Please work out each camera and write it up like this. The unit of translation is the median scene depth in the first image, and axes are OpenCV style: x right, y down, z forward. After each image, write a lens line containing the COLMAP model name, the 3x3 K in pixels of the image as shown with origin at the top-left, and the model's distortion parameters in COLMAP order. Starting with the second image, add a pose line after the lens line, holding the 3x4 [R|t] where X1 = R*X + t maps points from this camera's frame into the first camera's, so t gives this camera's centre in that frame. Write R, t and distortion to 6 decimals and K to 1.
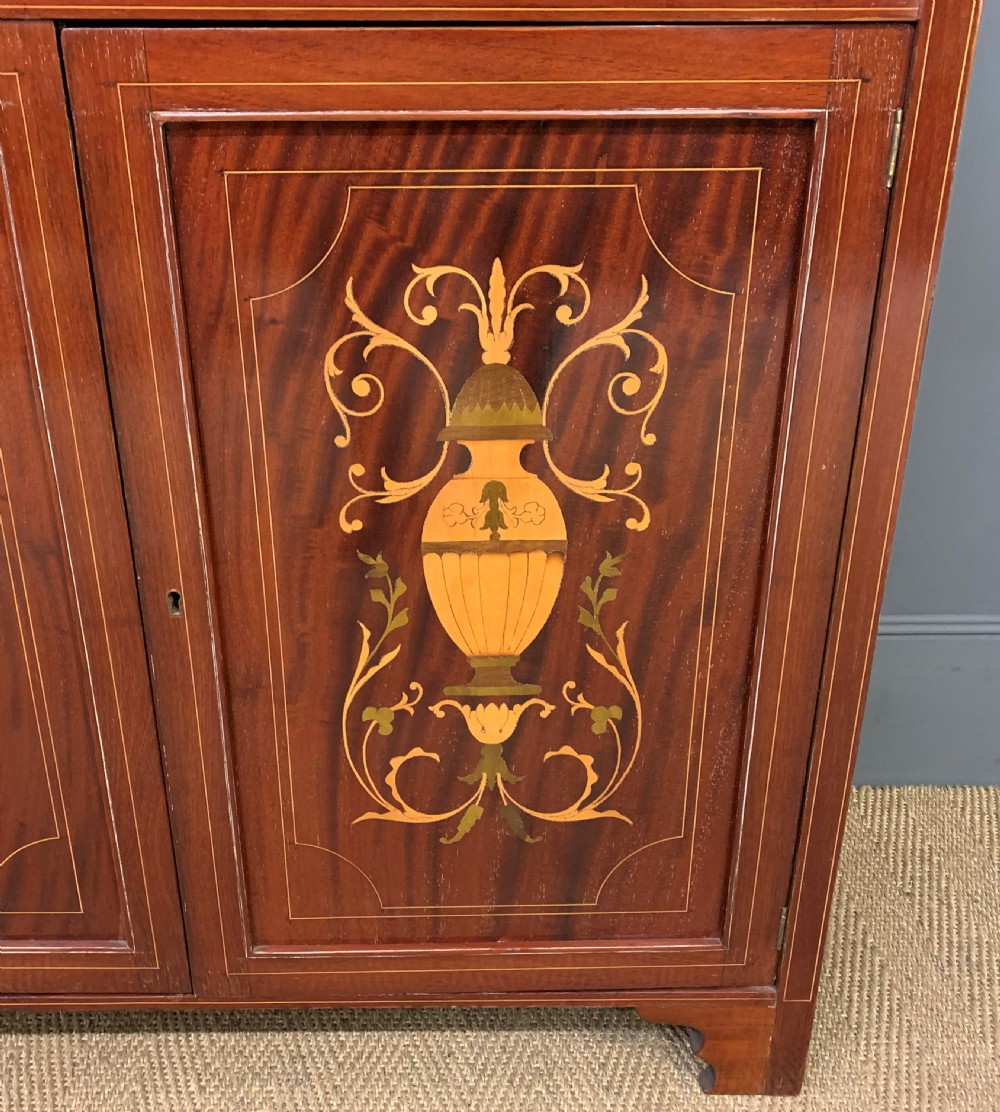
lens RADIAL K [[1134.9, 0, 456.4], [0, 1134.9, 531.1], [0, 0, 1]] dist [0.022800, 0.000000]
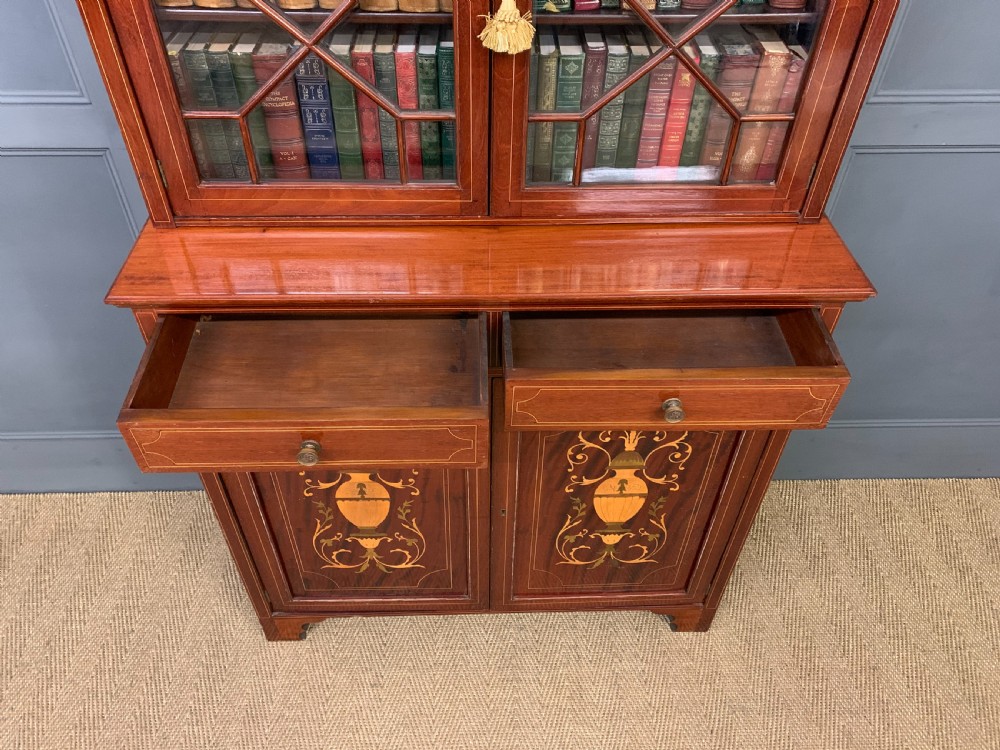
lens RADIAL K [[757.0, 0, 491.9], [0, 757.0, 369.3], [0, 0, 1]] dist [0.051697, -0.046967]
pose [[0.999619, -0.006920, 0.026730, -0.322012], [-0.002402, 0.942628, 0.333837, -0.878575], [-0.027507, -0.333774, 0.942252, -0.614282]]
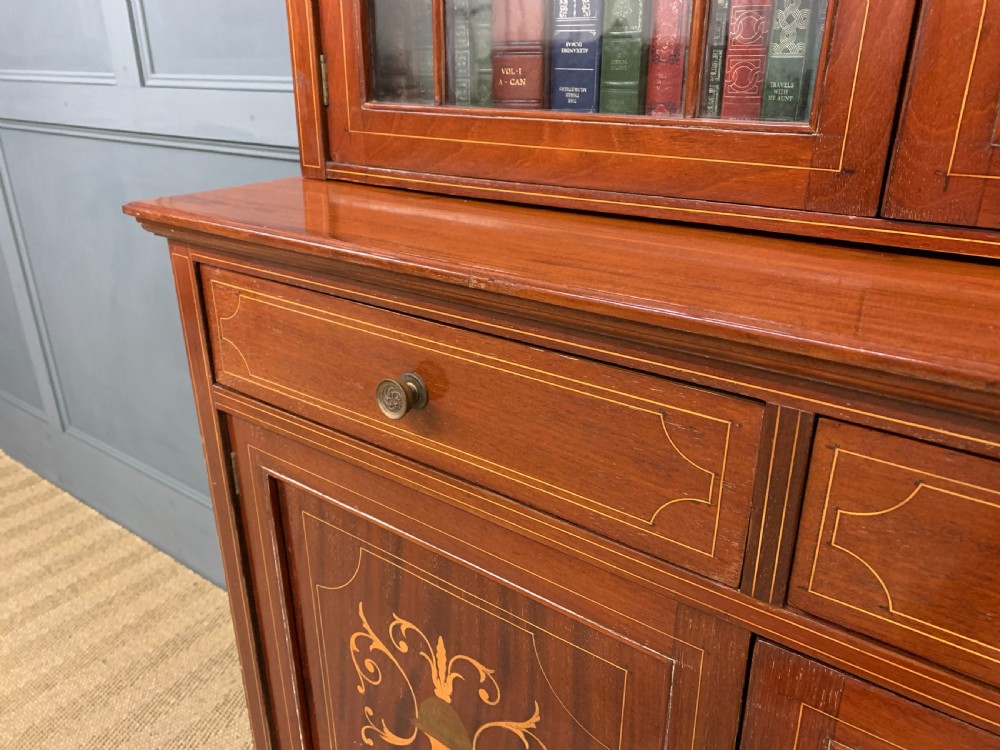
lens RADIAL K [[757.0, 0, 503.3], [0, 757.0, 375.7], [0, 0, 1]] dist [0.051697, -0.046967]
pose [[0.810368, 0.228525, -0.539518, -0.177852], [-0.242002, 0.969136, 0.047007, -0.512205], [0.533609, 0.092472, 0.840661, 0.254583]]
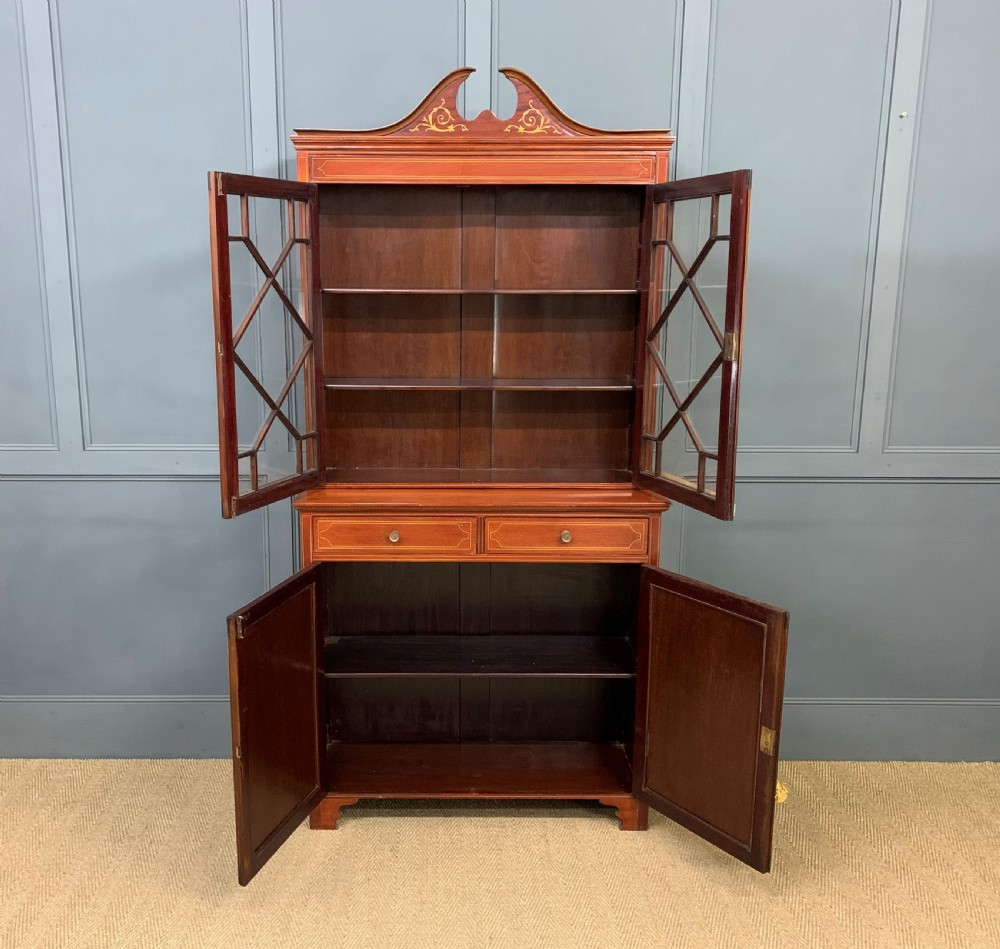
lens RADIAL K [[1002.2, 0, 440.7], [0, 1002.2, 486.4], [0, 0, 1]] dist [0.020394, 0.000000]
pose [[0.999973, 0.005162, -0.005137, -0.406369], [-0.006097, 0.979166, -0.202971, 0.109439], [0.003982, 0.202996, 0.979171, -2.805775]]
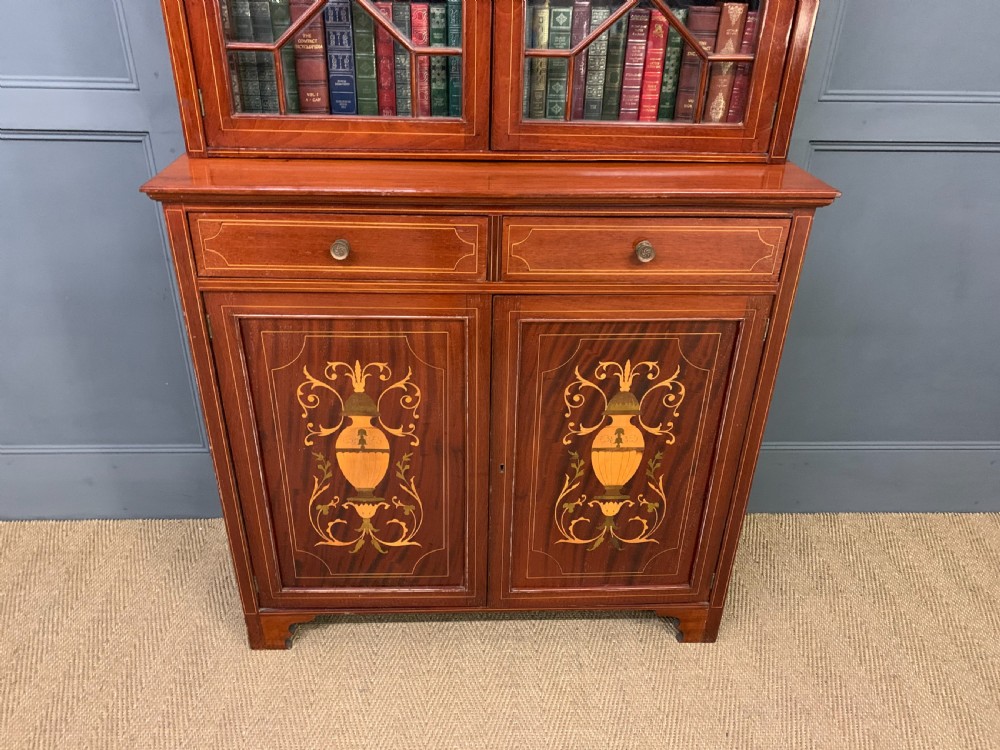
lens RADIAL K [[757.0, 0, 491.6], [0, 757.0, 369.4], [0, 0, 1]] dist [0.051697, -0.046967]
pose [[0.999228, 0.003430, 0.039142, -0.345557], [-0.006901, 0.996018, 0.088884, -0.341118], [-0.038681, -0.089086, 0.995273, -0.808981]]
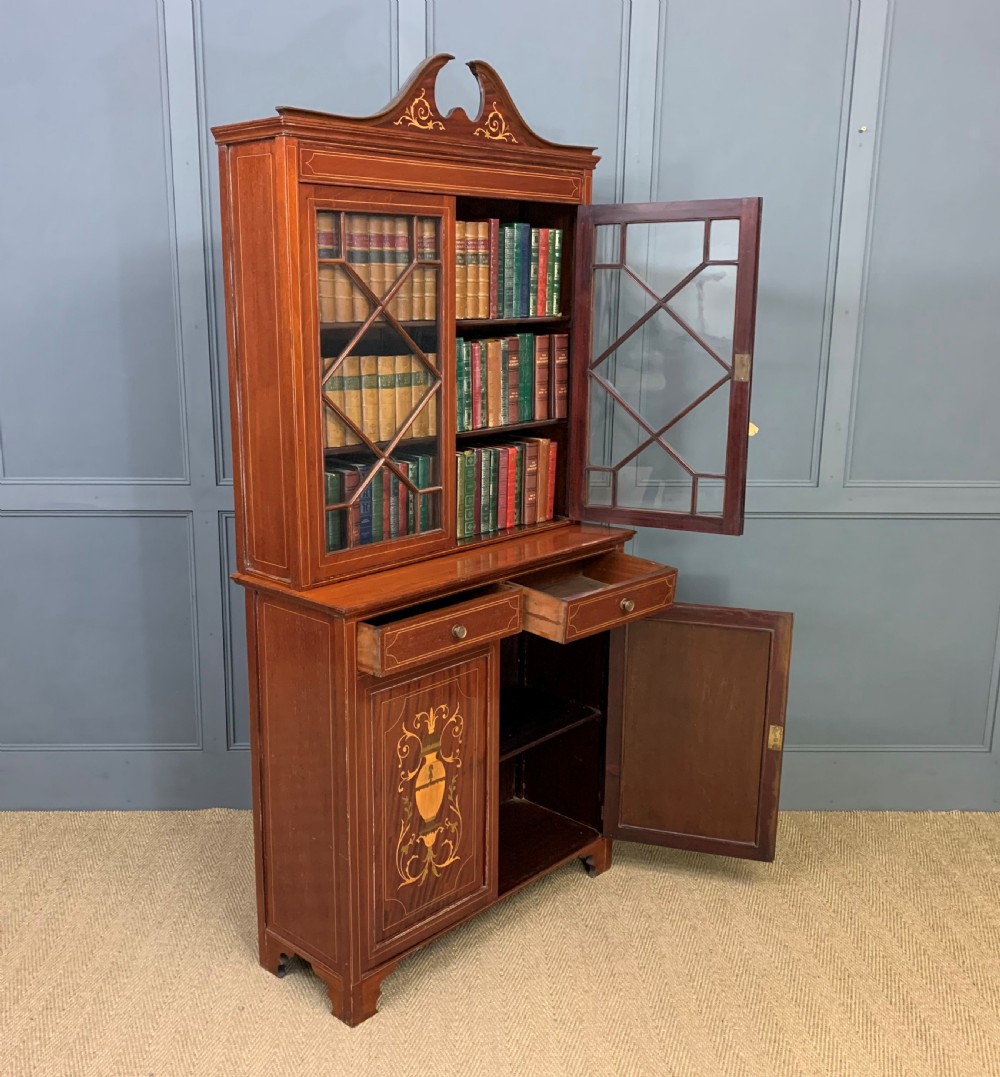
lens RADIAL K [[1123.7, 0, 458.4], [0, 1123.7, 546.0], [0, 0, 1]] dist [0.049934, 0.000000]
pose [[0.699693, -0.164546, 0.695237, -2.800323], [0.292790, 0.953687, -0.068951, -0.416293], [-0.651693, 0.251803, 0.715466, -1.715343]]
